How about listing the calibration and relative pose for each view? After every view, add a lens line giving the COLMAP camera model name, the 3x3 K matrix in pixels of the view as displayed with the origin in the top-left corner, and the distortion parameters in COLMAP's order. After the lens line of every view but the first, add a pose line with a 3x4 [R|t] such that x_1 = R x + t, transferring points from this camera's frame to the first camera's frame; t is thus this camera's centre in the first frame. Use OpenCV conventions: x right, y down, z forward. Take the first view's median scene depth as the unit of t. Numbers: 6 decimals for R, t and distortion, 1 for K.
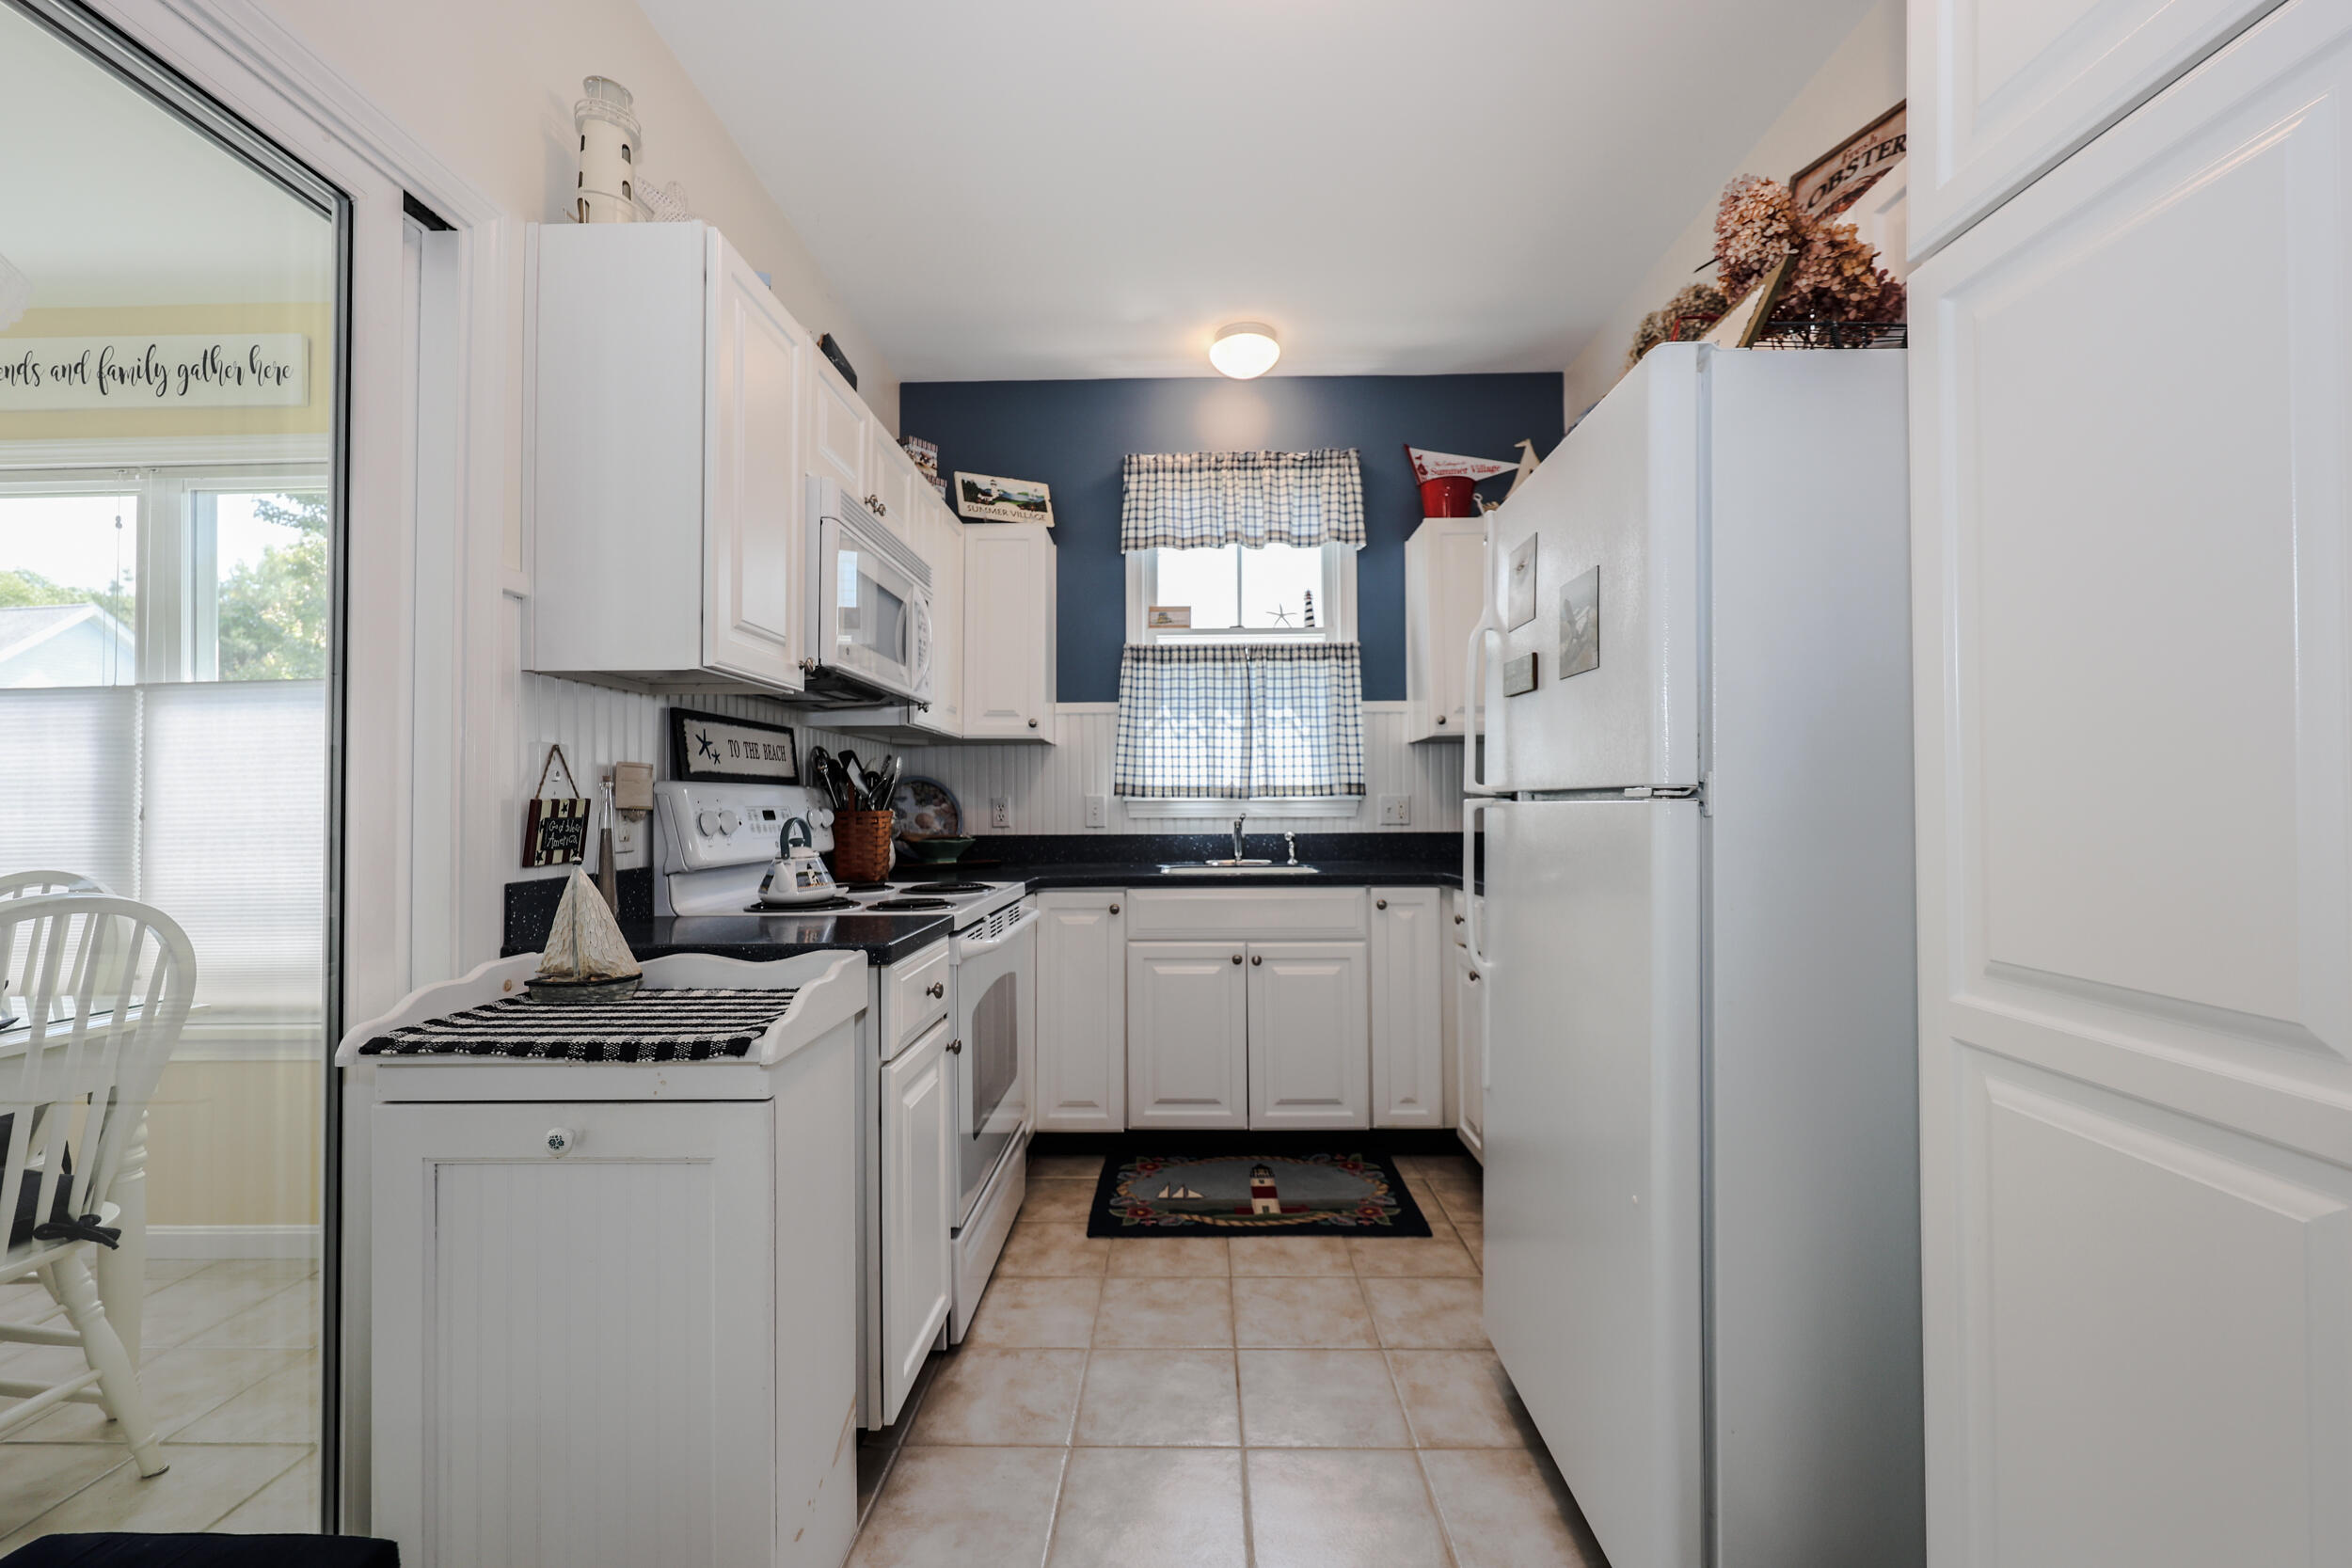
lens RADIAL K [[971.5, 0, 1181.0], [0, 971.5, 780.2], [0, 0, 1]] dist [0.001411, -0.001257]
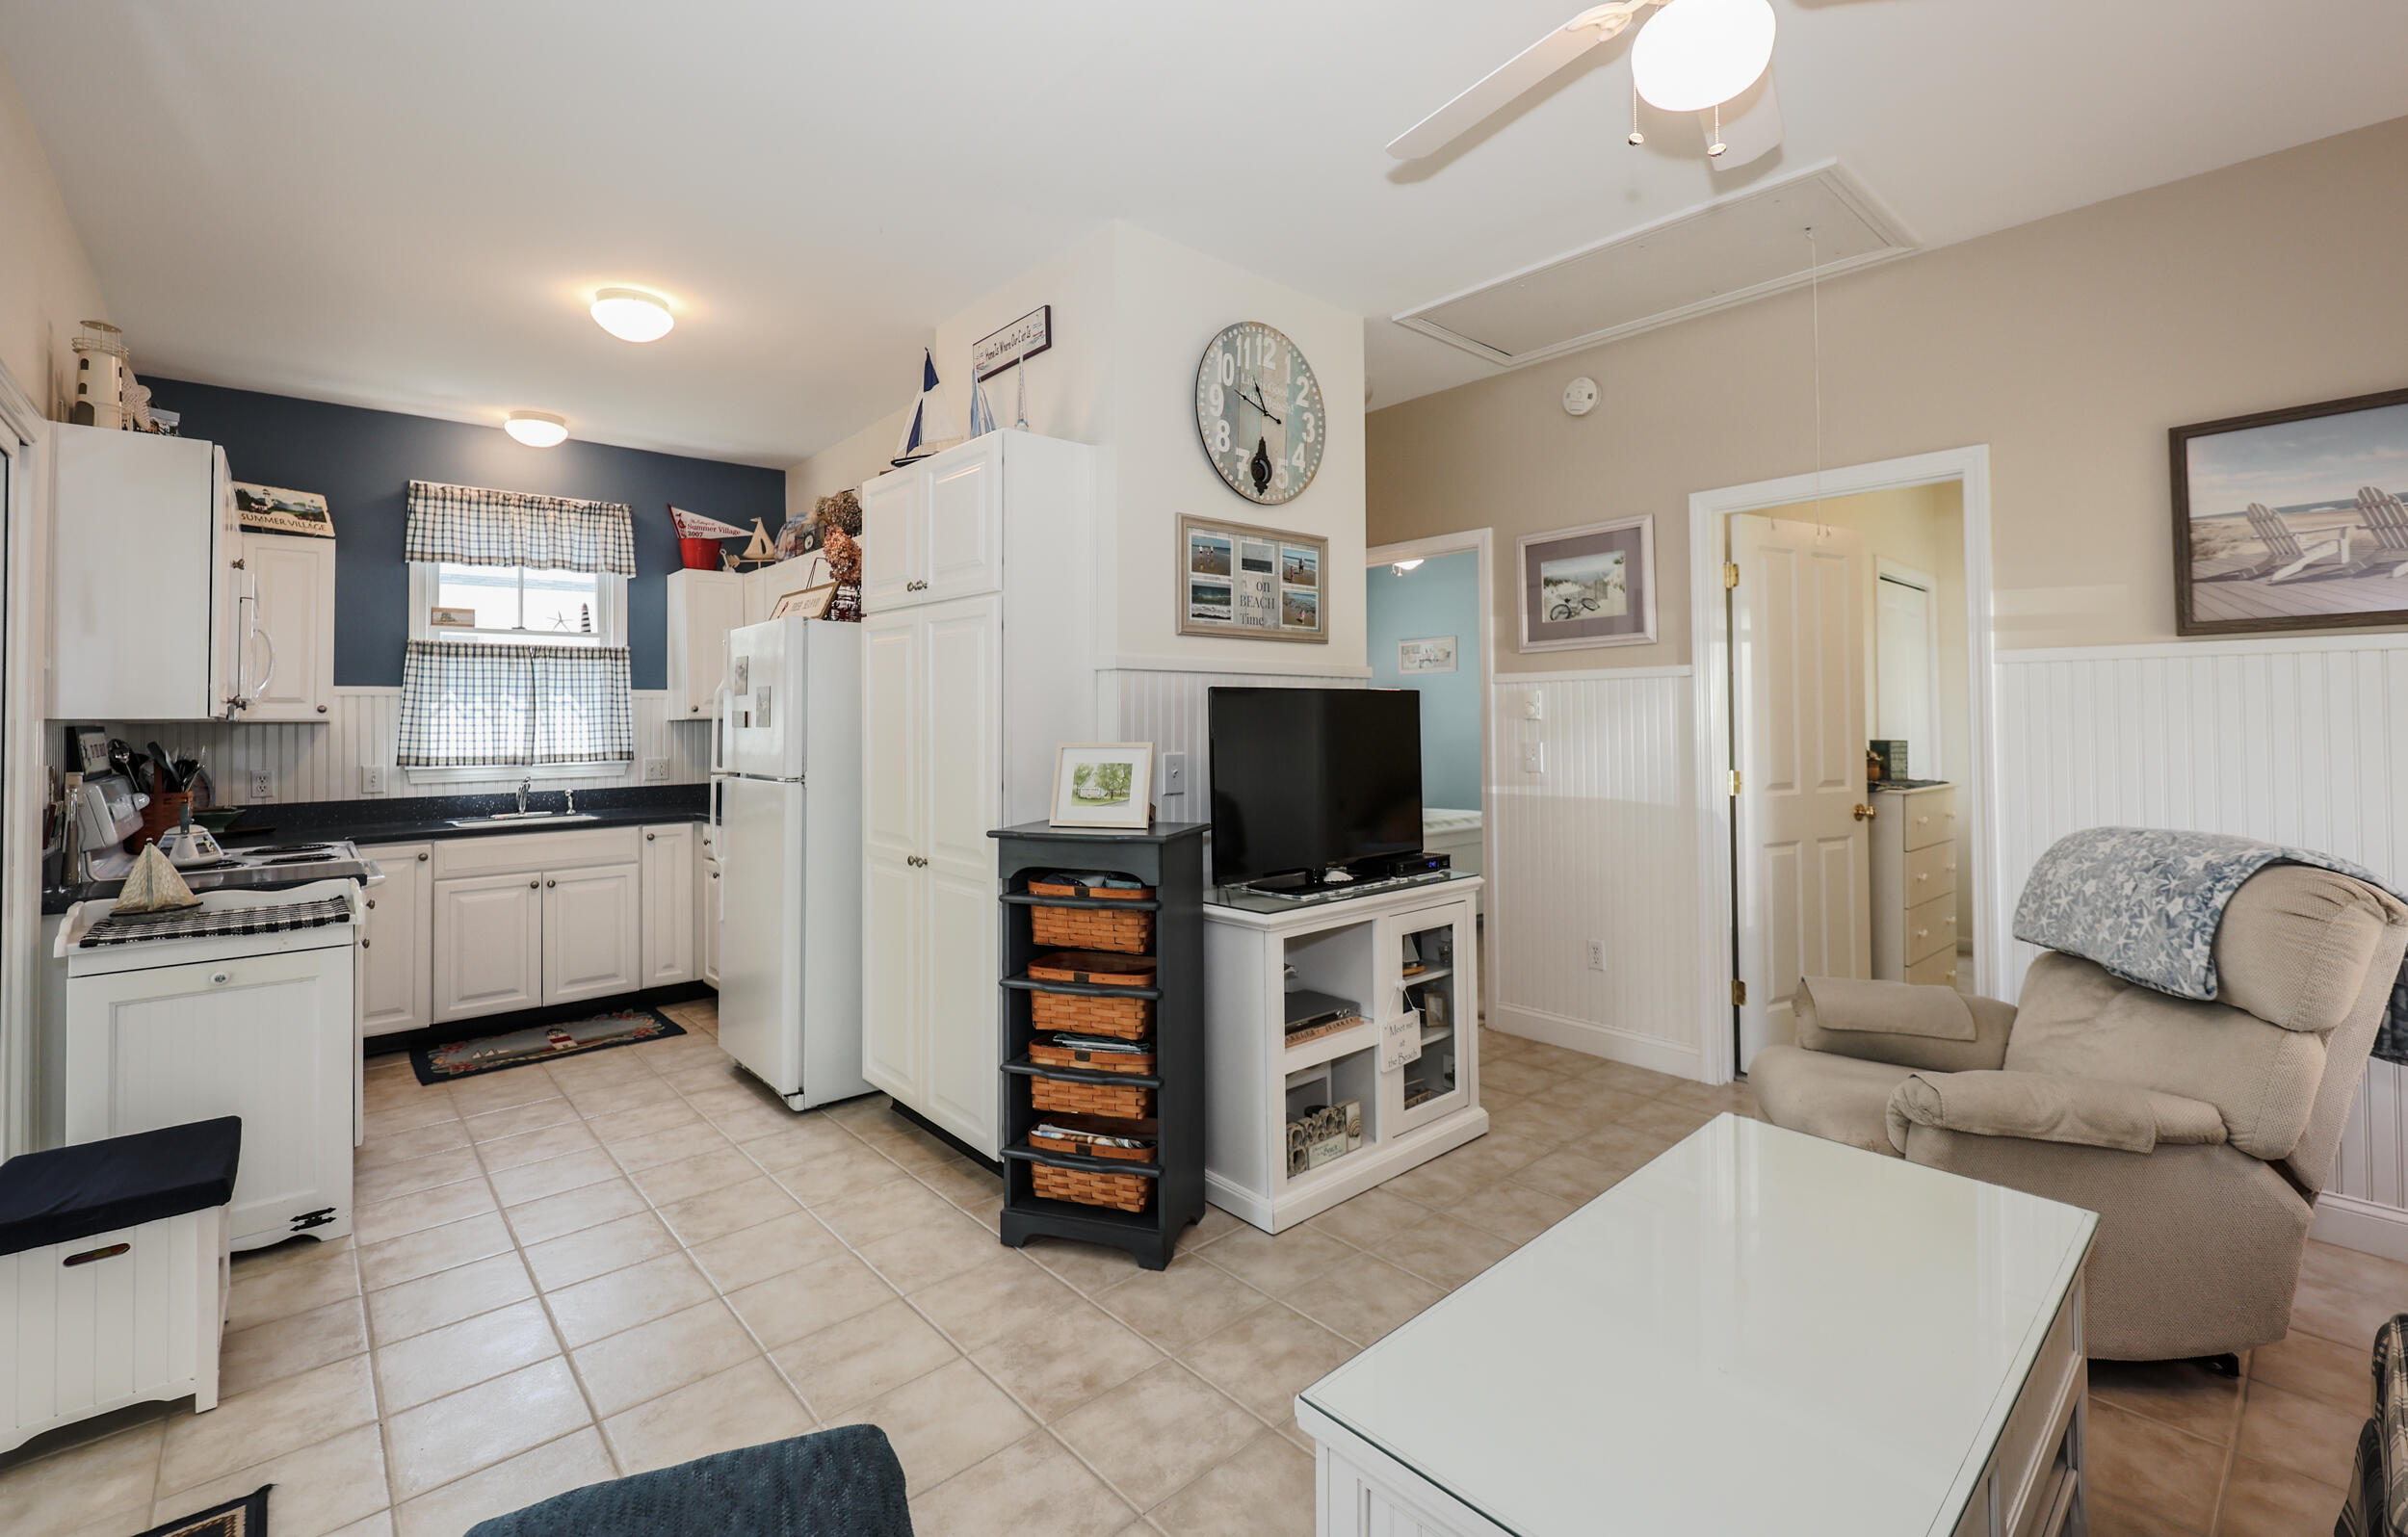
lens RADIAL K [[1032.9, 0, 1243.2], [0, 1032.9, 699.8], [0, 0, 1]] dist [-0.005049, 0.001932]
pose [[0.721840, 0.013033, 0.691938, -0.204574], [-0.010578, 0.999914, -0.007799, -0.069812], [-0.691980, -0.001690, 0.721915, -0.670554]]
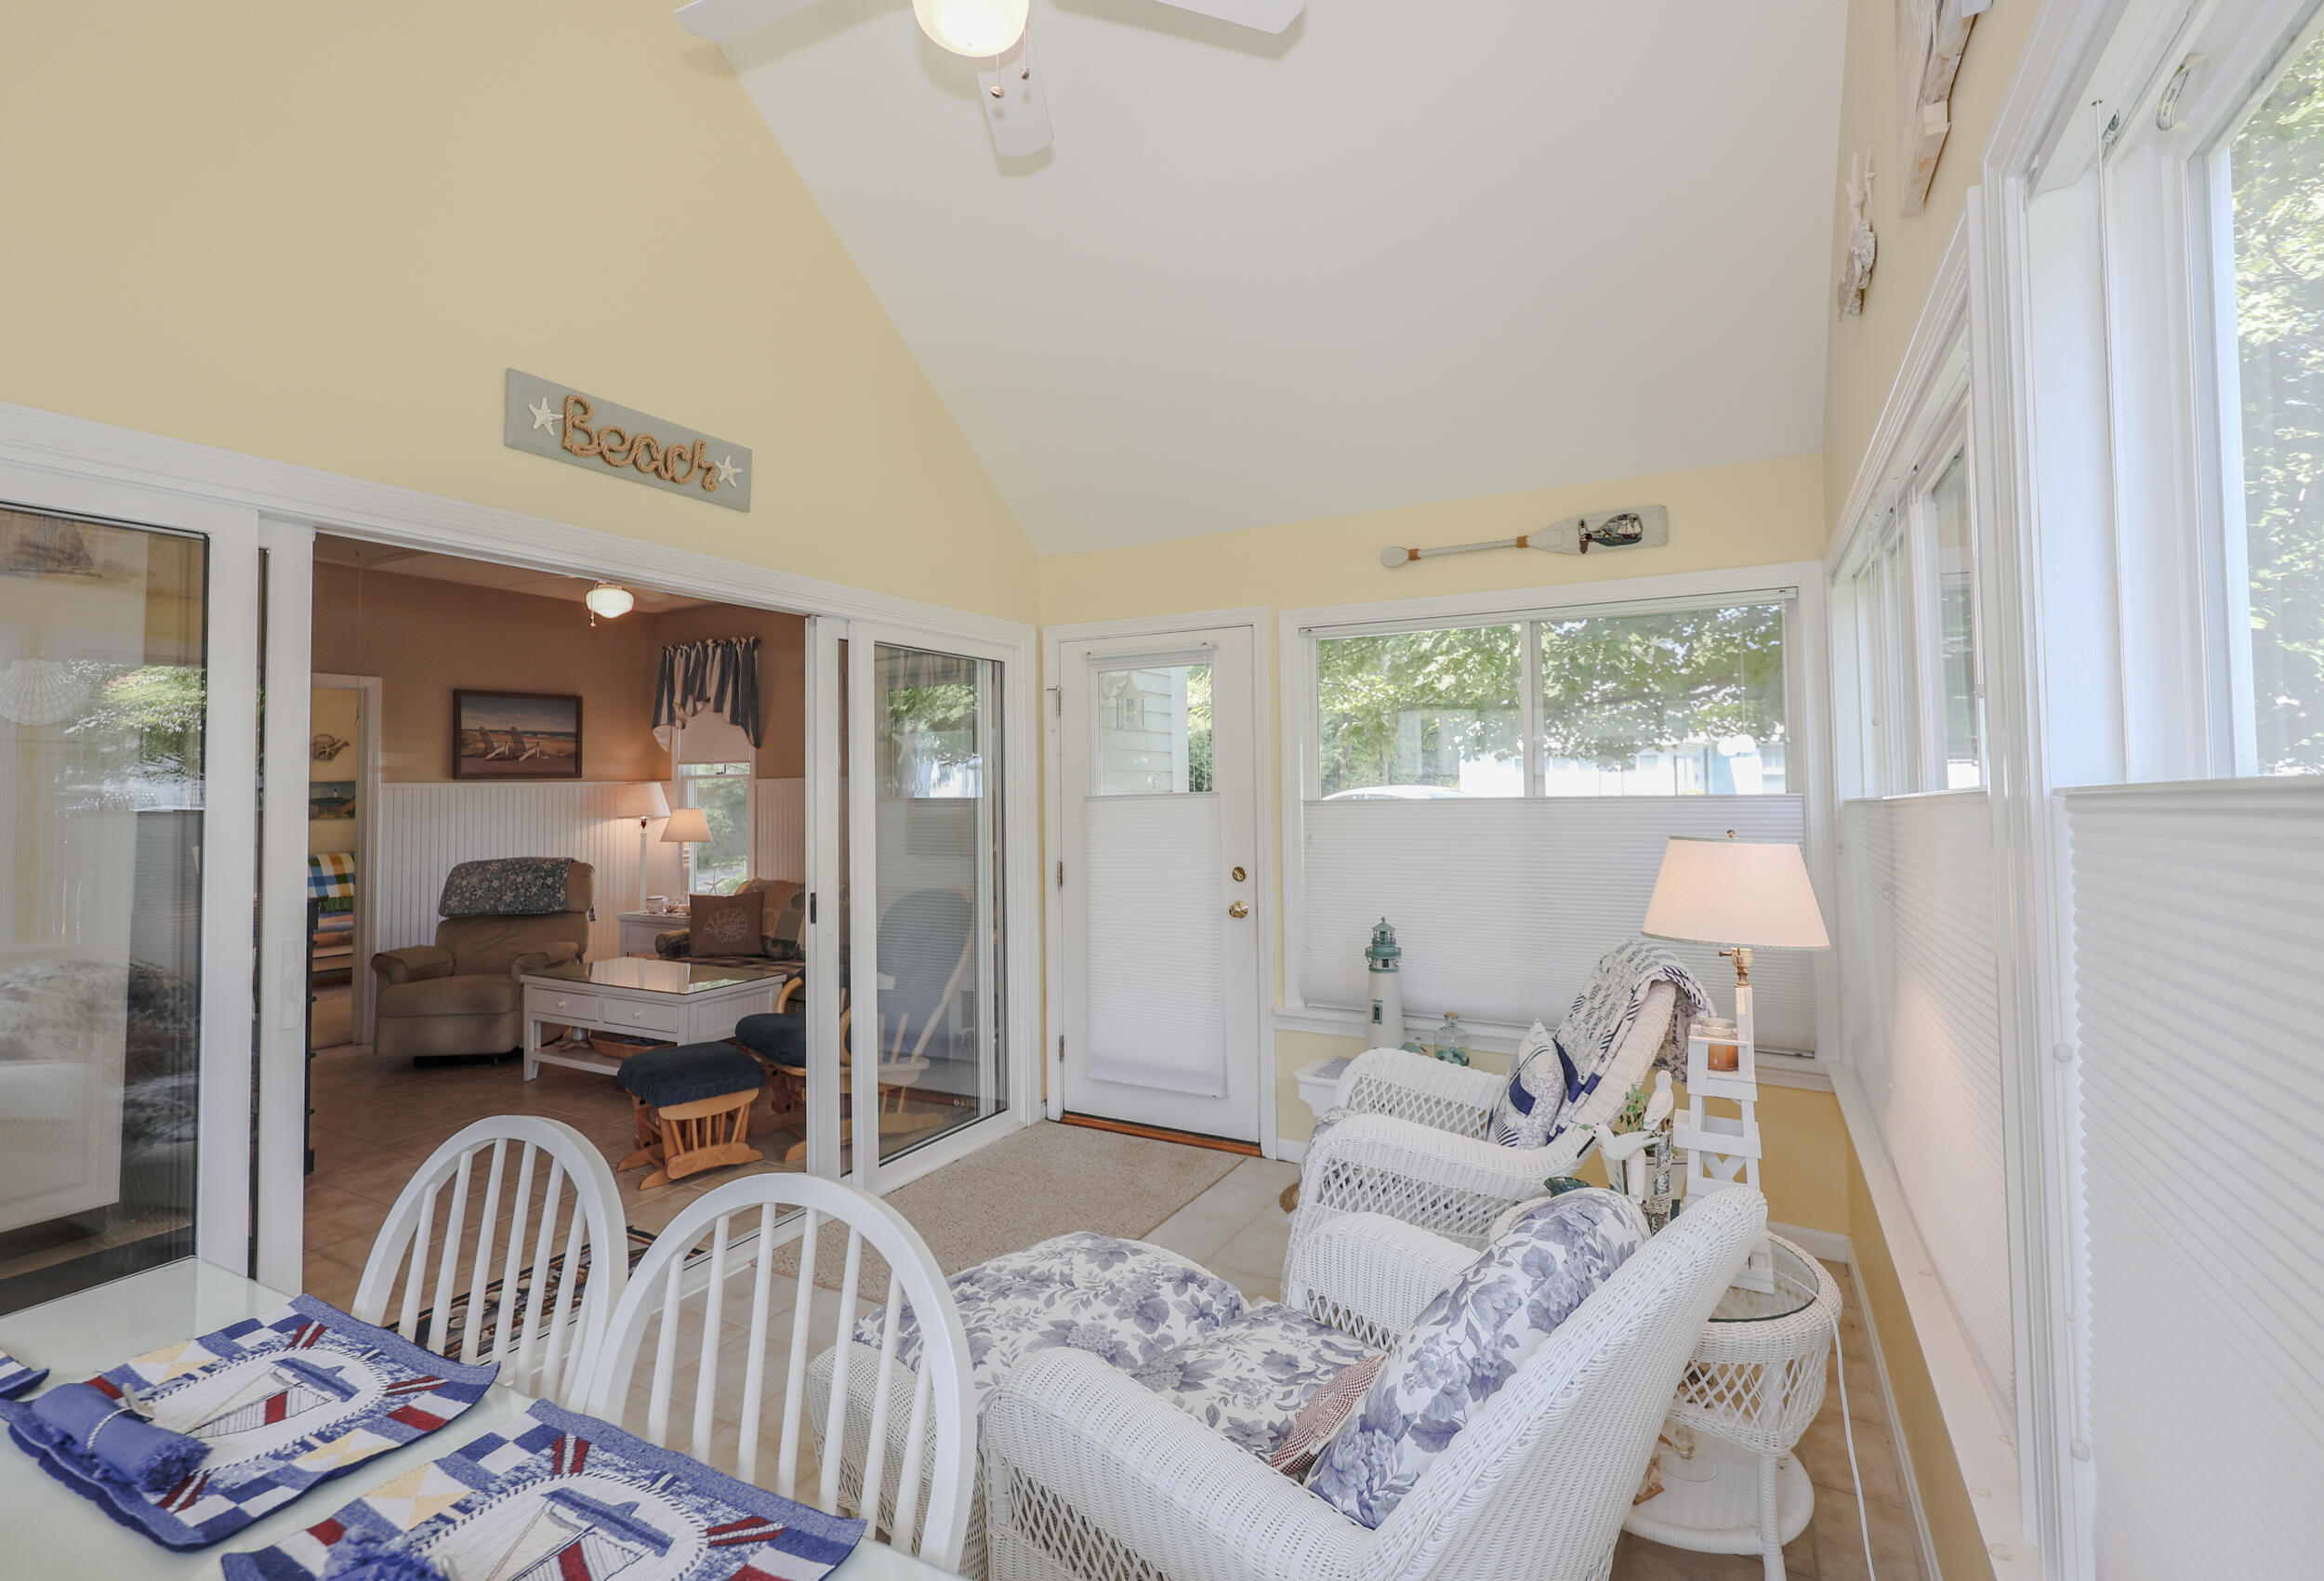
lens RADIAL K [[1053.7, 0, 1152.5], [0, 1053.7, 743.3], [0, 0, 1]] dist [0.005056, -0.000352]
pose [[-0.881164, 0.040437, 0.471078, -1.118239], [0.013755, 0.998107, -0.059949, -0.067455], [-0.472610, -0.046345, -0.880052, 0.473768]]
